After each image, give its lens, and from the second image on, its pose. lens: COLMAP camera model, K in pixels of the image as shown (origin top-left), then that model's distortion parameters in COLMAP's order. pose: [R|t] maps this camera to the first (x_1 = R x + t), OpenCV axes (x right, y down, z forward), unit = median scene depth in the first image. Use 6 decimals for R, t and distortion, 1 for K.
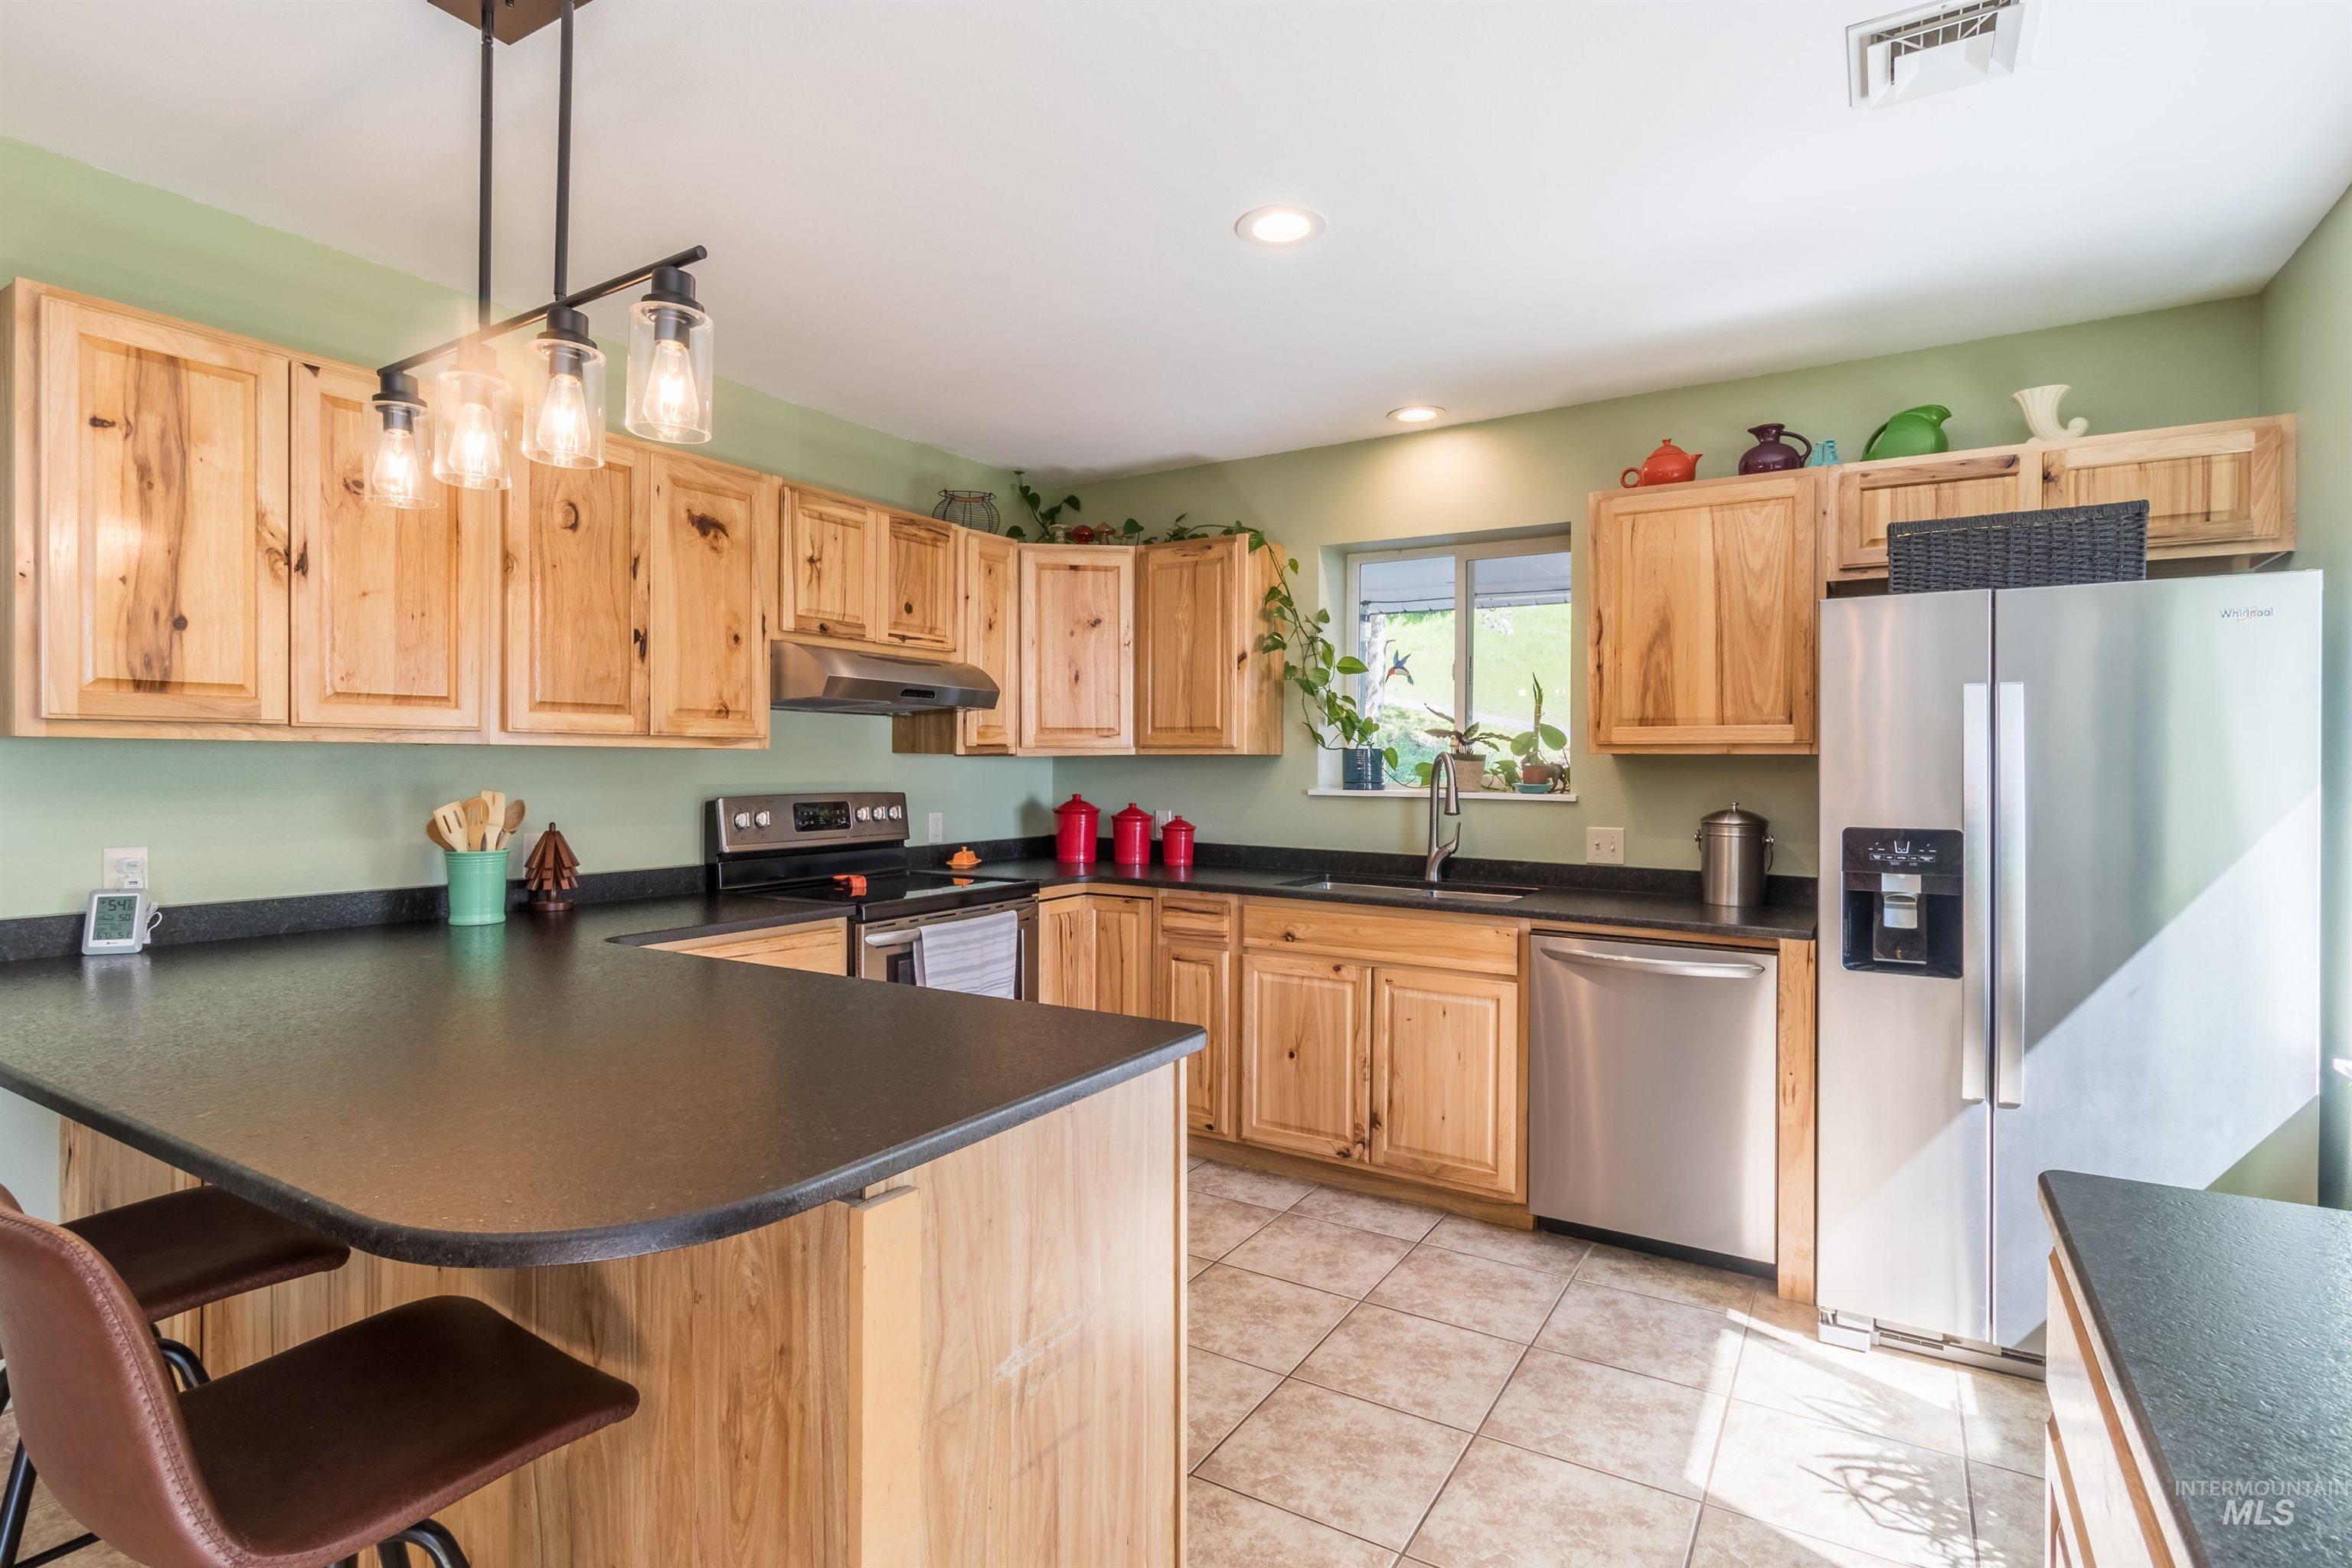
lens RADIAL K [[1159.5, 0, 1173.1], [0, 1159.5, 769.6], [0, 0, 1]] dist [-0.000072, -0.000734]
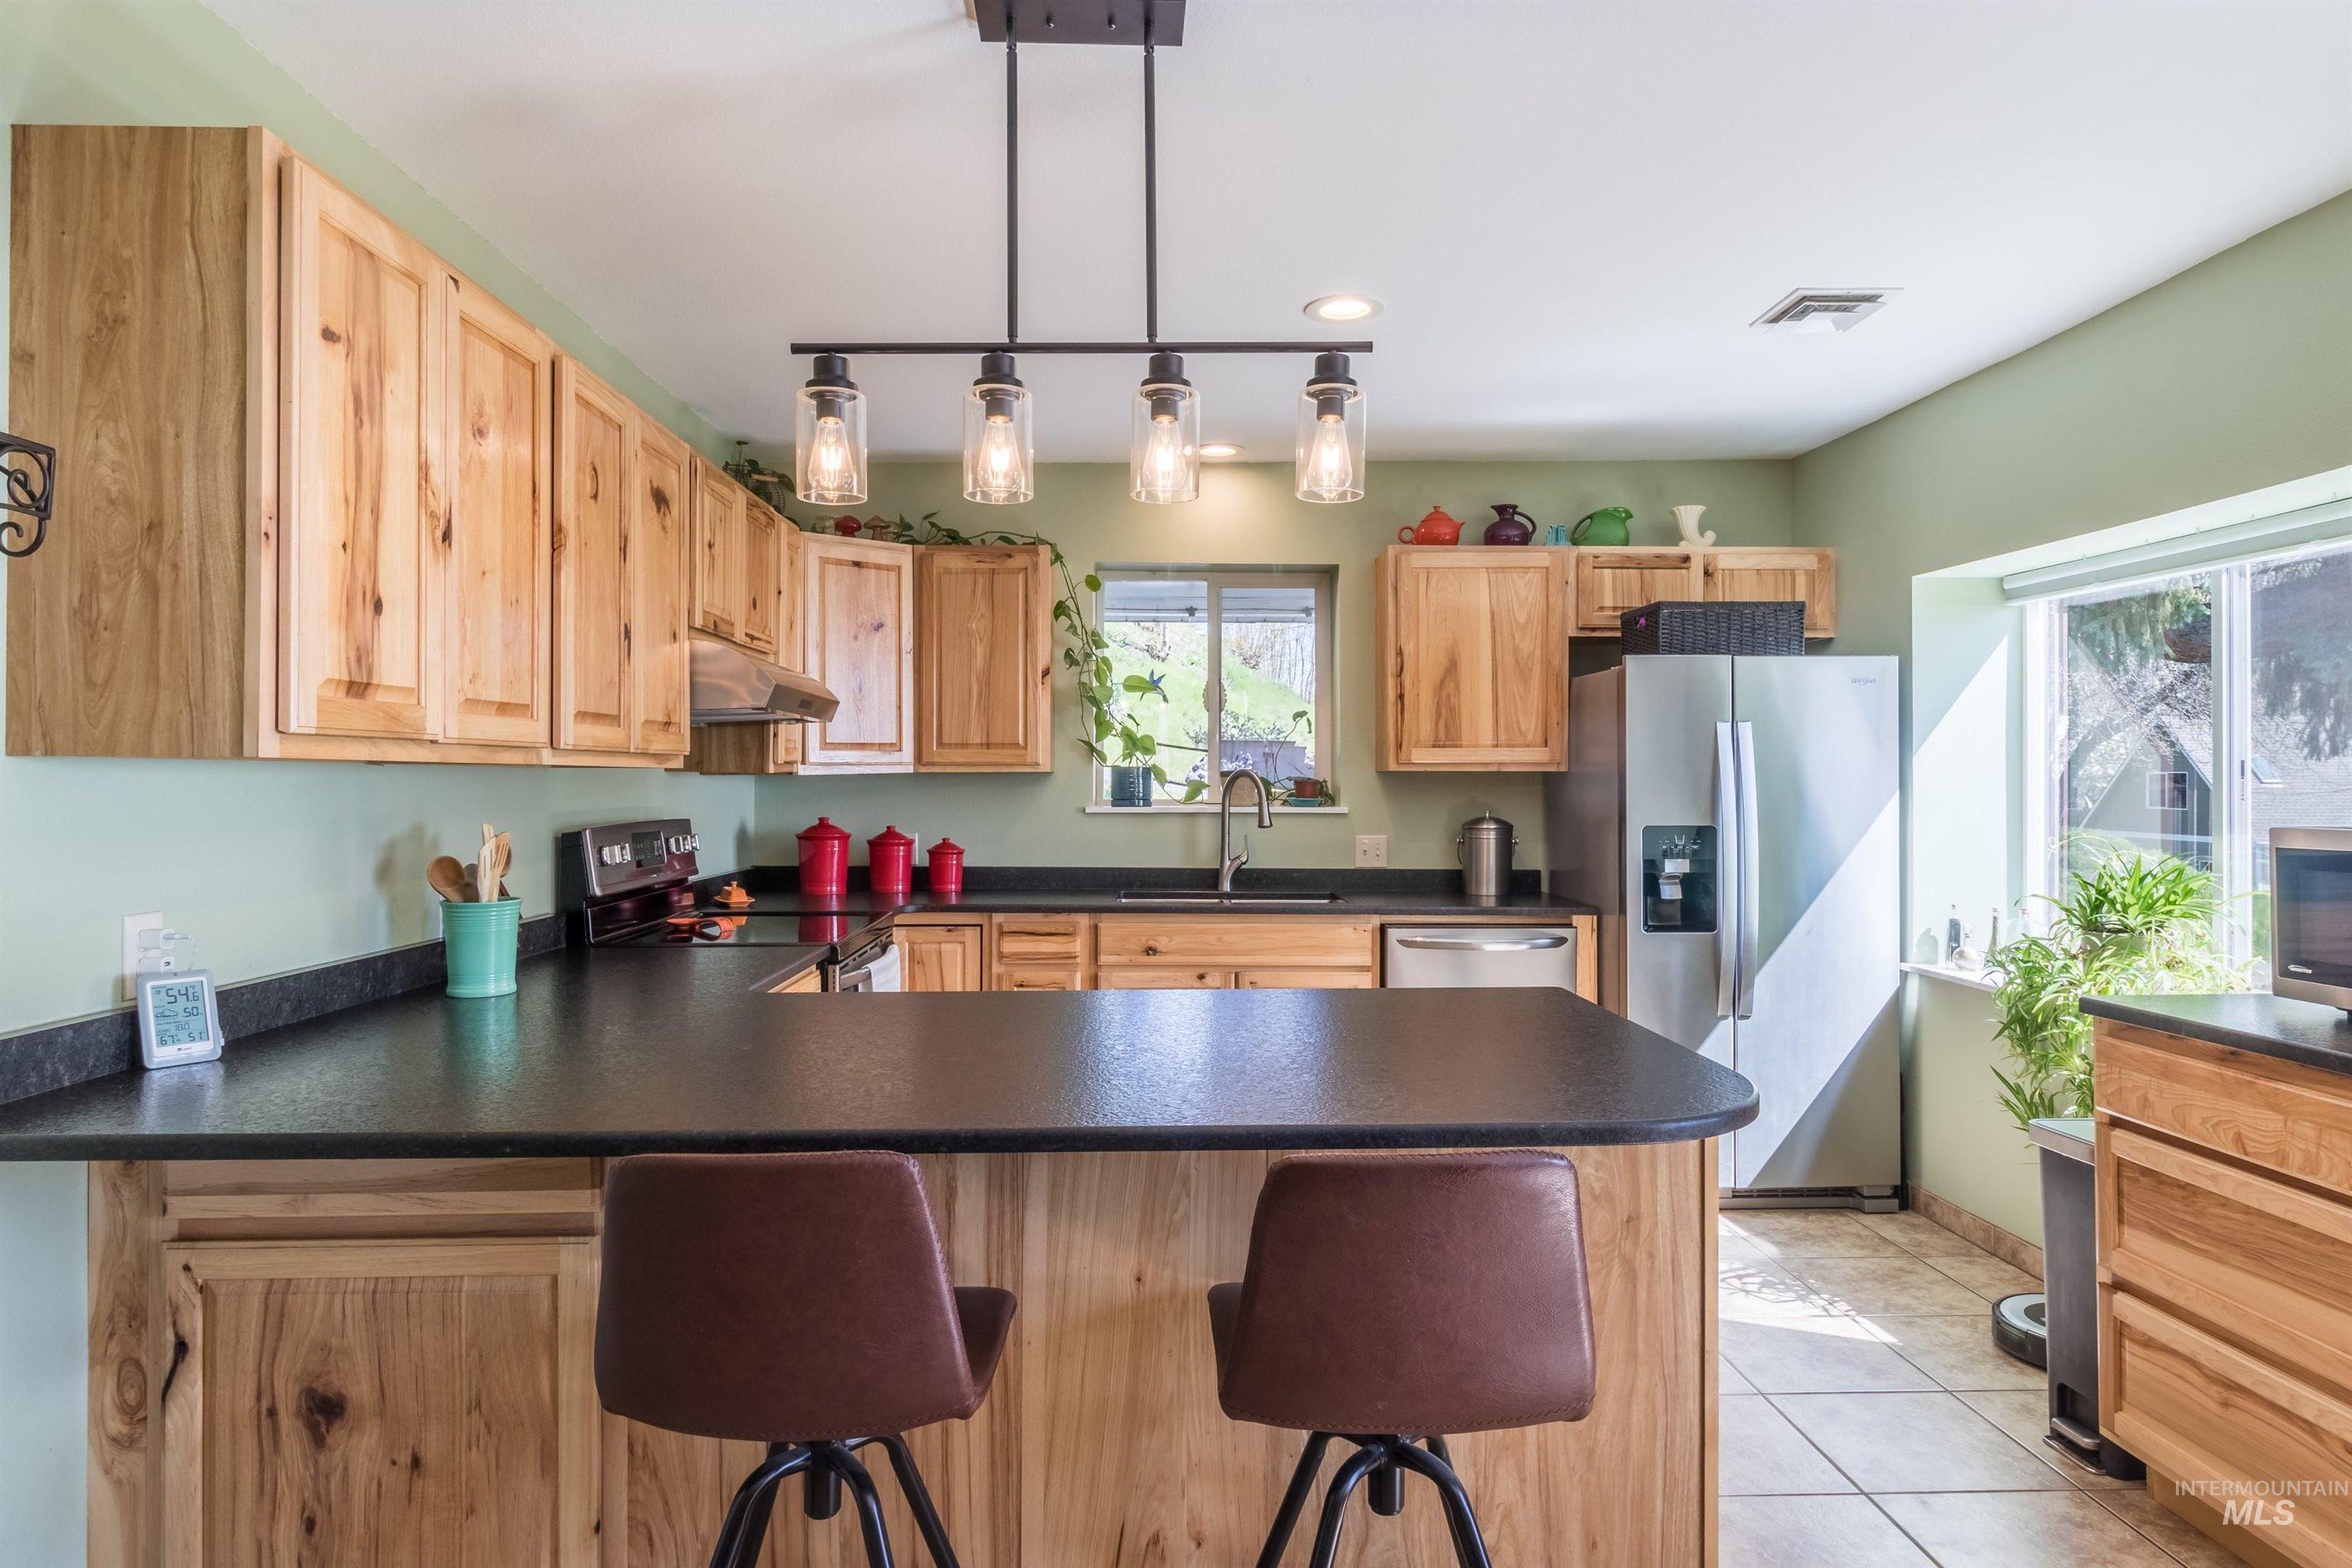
lens RADIAL K [[1352.5, 0, 1172.5], [0, 1352.5, 771.6], [0, 0, 1]] dist [-0.002985, -0.000637]
pose [[0.838388, -0.003032, 0.545065, -0.552536], [0.008617, 0.999933, -0.007691, -0.004569], [-0.545006, 0.011145, 0.838358, -0.010891]]
